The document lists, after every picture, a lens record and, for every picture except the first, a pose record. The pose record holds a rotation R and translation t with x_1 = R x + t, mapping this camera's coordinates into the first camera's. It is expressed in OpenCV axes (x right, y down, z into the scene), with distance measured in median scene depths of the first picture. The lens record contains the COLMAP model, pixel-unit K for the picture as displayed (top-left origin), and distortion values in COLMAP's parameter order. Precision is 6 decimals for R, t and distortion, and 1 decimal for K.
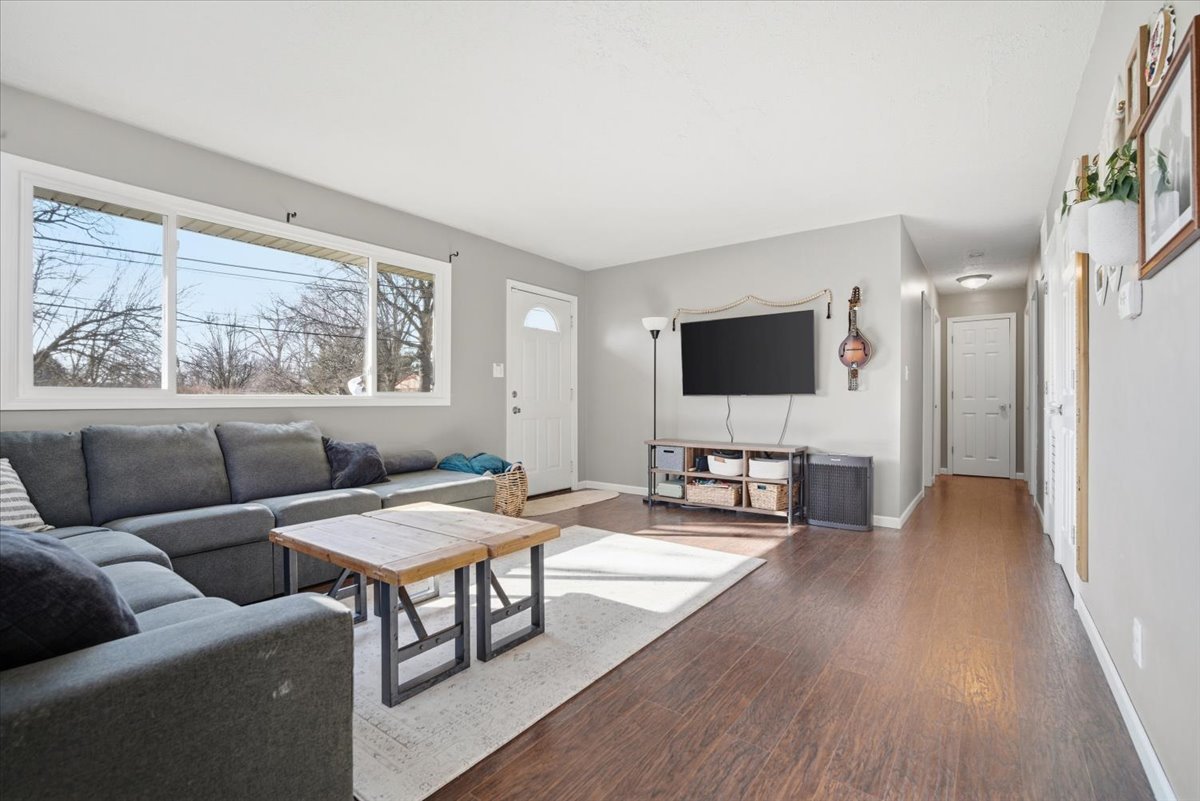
lens RADIAL K [[528.3, 0, 600.1], [0, 528.3, 403.7], [0, 0, 1]] dist [-0.009010, 0.000802]
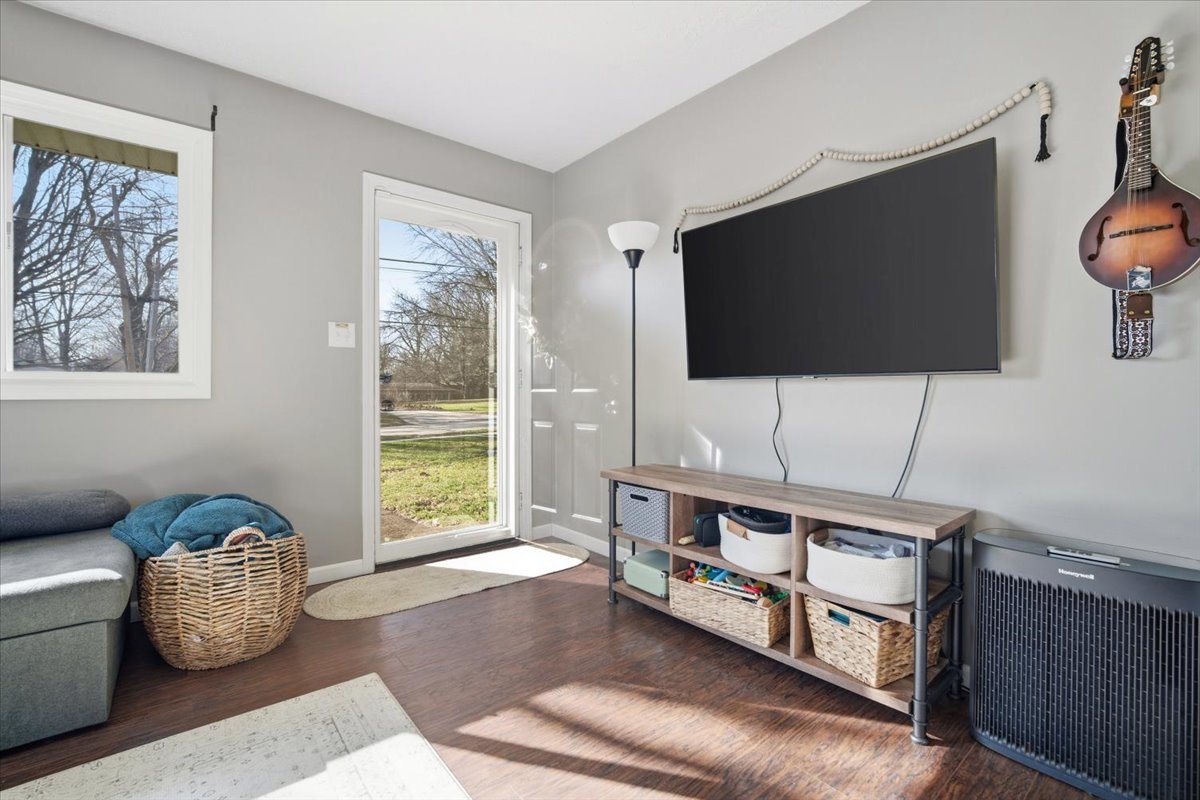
lens RADIAL K [[528.3, 0, 600.2], [0, 528.3, 396.6], [0, 0, 1]] dist [-0.009010, 0.000802]
pose [[0.971525, 0.002601, -0.236922, 0.222620], [-0.001254, 0.999982, 0.005834, -0.002389], [0.236933, -0.005370, 0.971511, 0.574524]]
